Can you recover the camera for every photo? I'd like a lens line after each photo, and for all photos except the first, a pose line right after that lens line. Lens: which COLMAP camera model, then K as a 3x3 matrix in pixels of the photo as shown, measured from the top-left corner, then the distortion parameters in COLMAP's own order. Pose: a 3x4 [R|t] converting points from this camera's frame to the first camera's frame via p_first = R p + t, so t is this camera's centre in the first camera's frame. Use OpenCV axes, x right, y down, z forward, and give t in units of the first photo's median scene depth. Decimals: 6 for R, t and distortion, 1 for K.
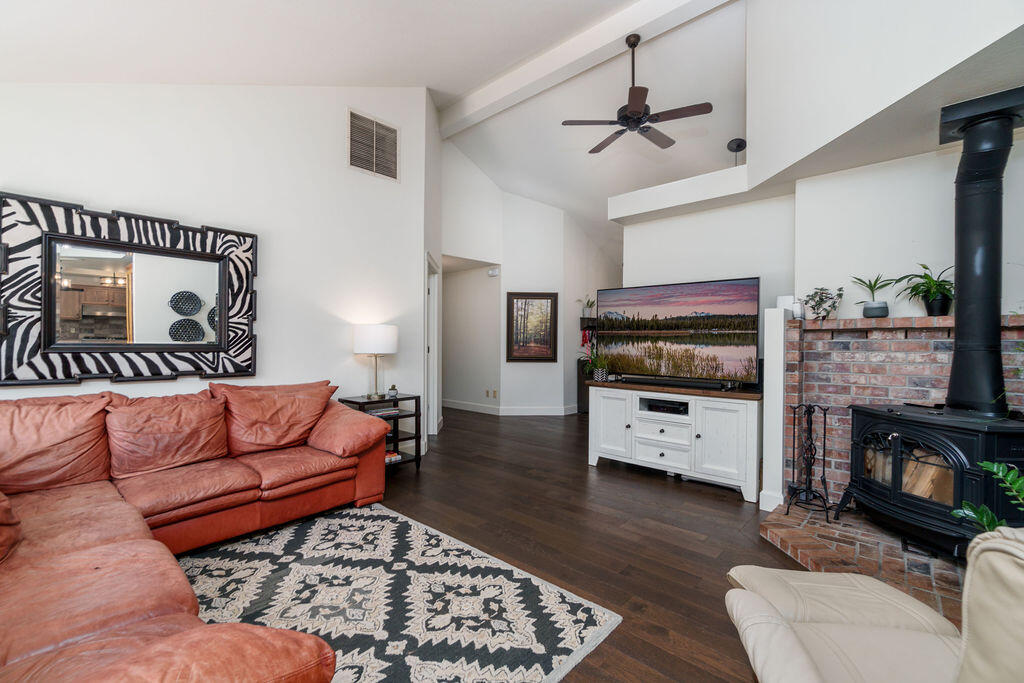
lens RADIAL K [[448.4, 0, 512.6], [0, 448.4, 345.1], [0, 0, 1]] dist [-0.000241, 0.000149]
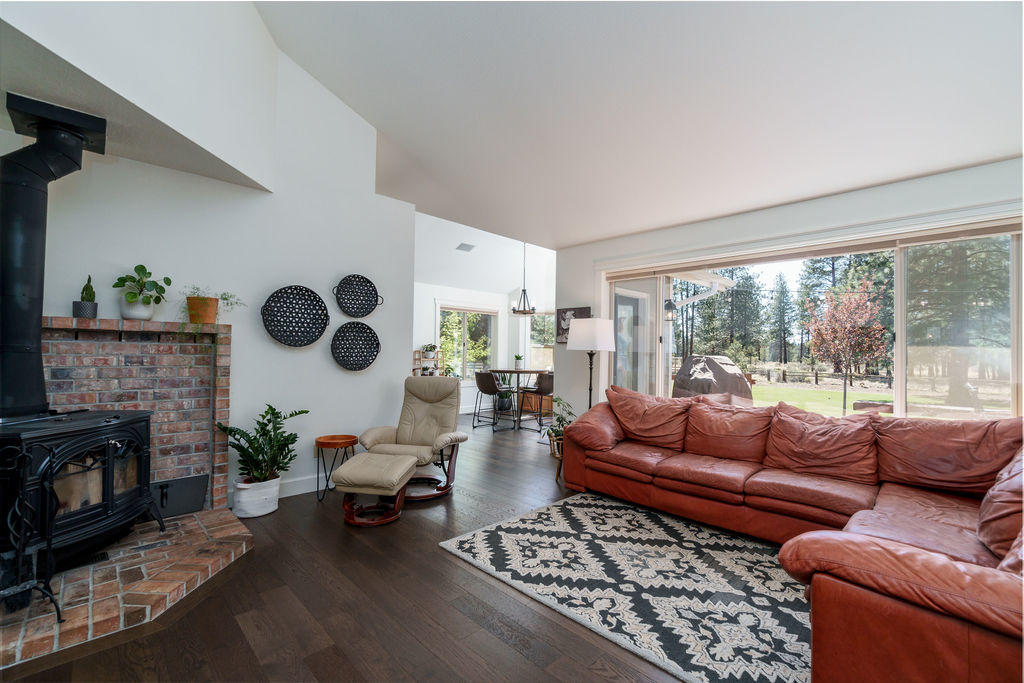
lens RADIAL K [[448.4, 0, 512.6], [0, 448.4, 345.1], [0, 0, 1]] dist [-0.000241, 0.000149]
pose [[-0.998152, -0.021160, 0.056960, -0.050204], [-0.021992, 0.999660, -0.014017, -0.012373], [-0.056644, -0.015244, -0.998278, 2.075228]]
